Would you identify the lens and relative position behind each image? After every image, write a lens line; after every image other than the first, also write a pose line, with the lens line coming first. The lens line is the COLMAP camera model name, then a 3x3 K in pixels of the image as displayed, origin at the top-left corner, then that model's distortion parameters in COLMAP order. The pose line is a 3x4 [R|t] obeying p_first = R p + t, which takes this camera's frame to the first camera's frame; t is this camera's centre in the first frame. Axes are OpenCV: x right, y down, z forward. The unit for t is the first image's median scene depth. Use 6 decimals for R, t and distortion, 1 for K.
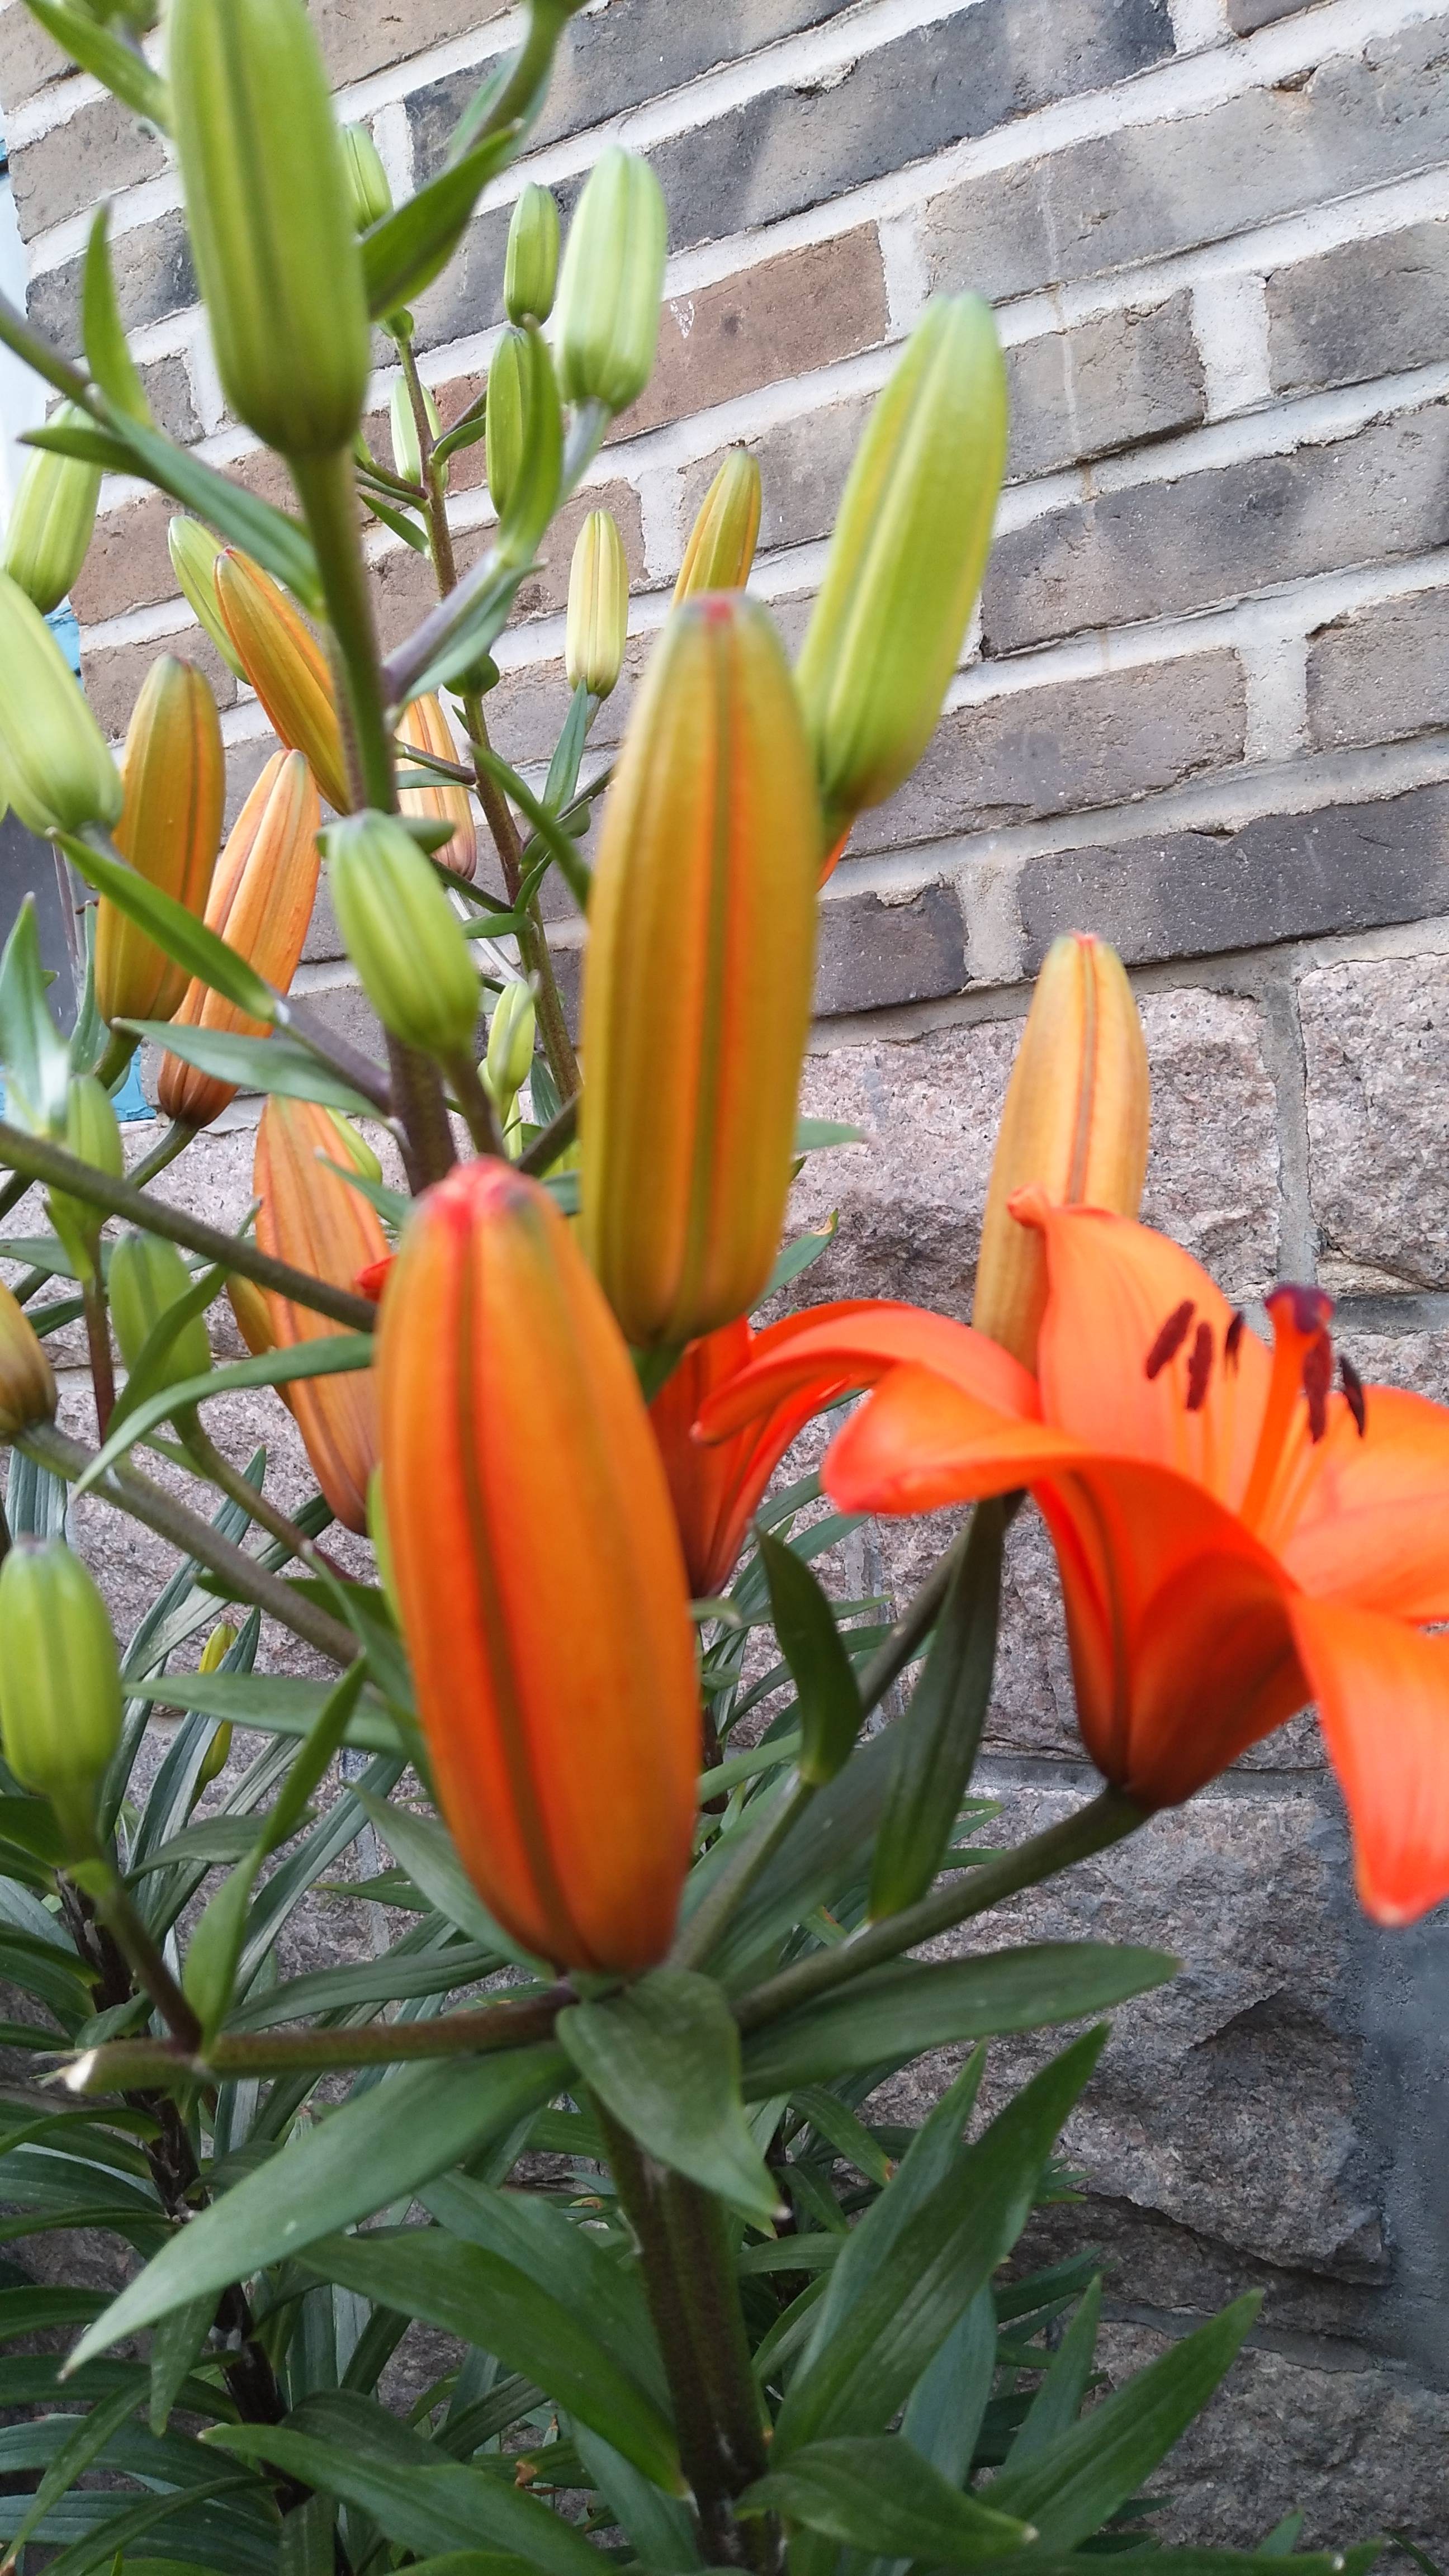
lens RADIAL K [[1867.8, 0, 723.7], [0, 1867.8, 1349.8], [0, 0, 1]] dist [0.112298, -0.190160]
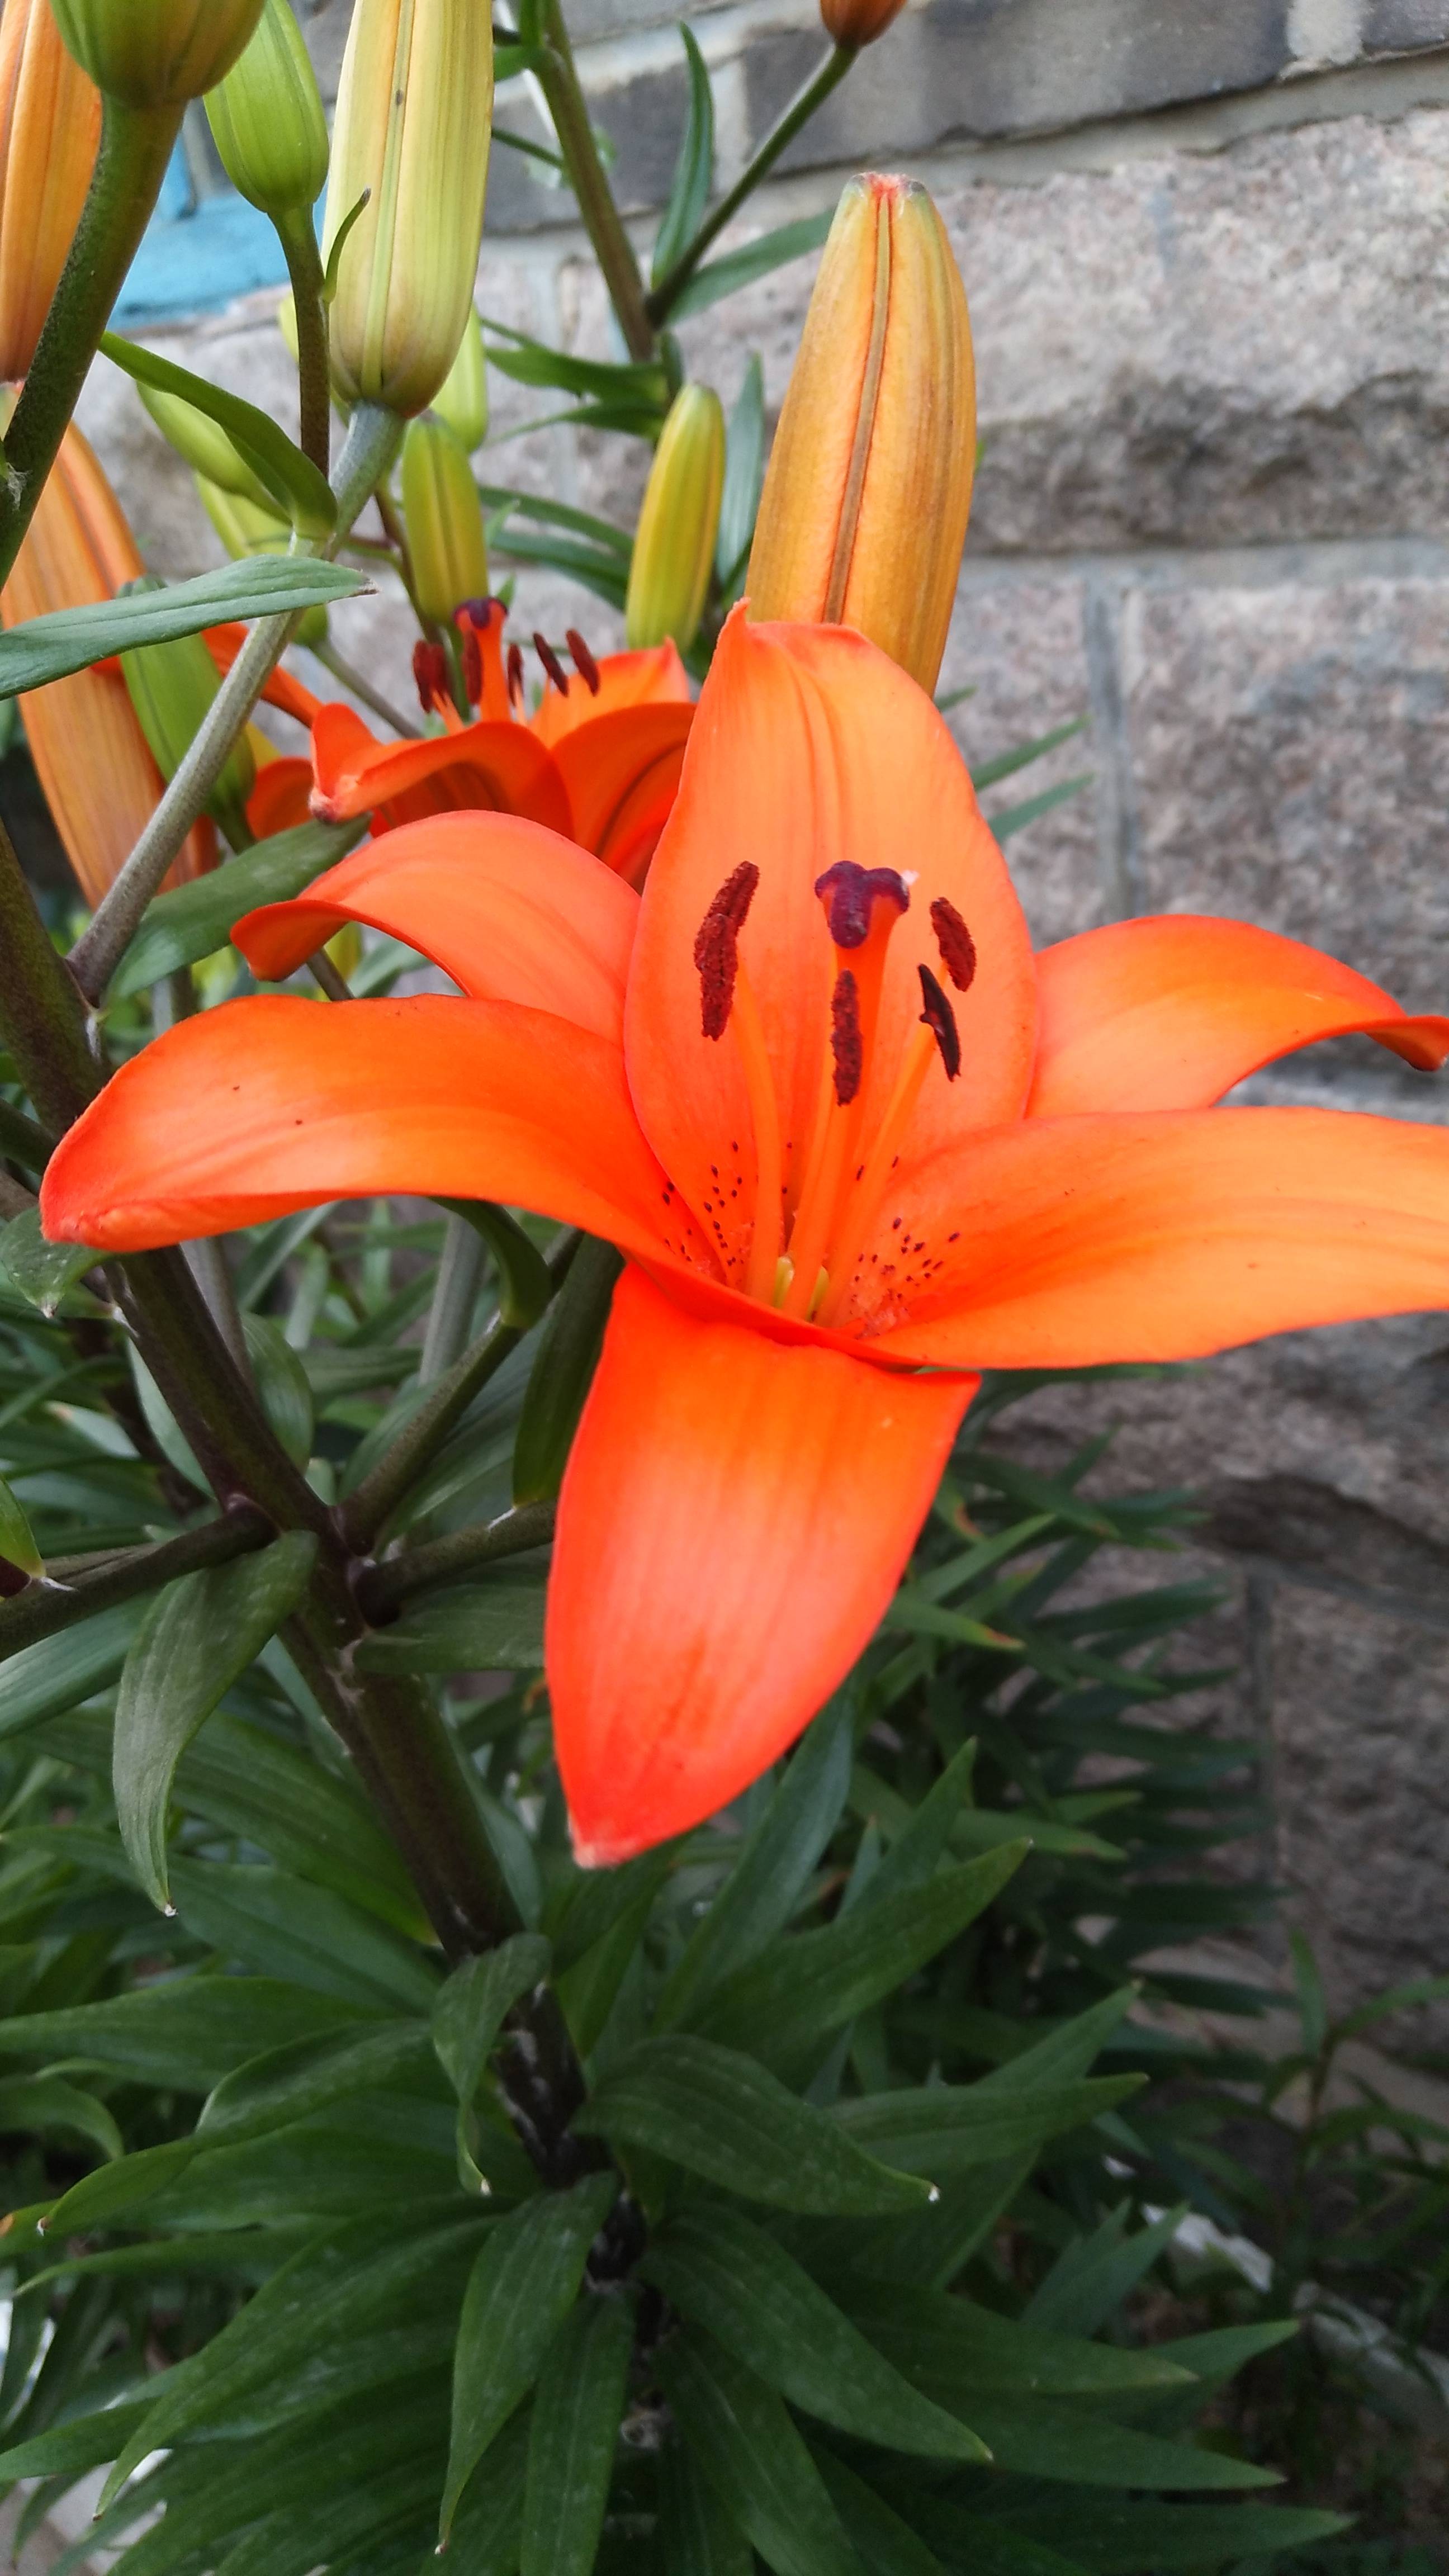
lens RADIAL K [[1921.8, 0, 724.5], [0, 1921.8, 1288.0], [0, 0, 1]] dist [0.004014, -0.032311]
pose [[0.977109, 0.077118, -0.198272, 0.095415], [0.005368, 0.922751, 0.385359, -0.037683], [0.212674, -0.377602, 0.901214, 0.071429]]
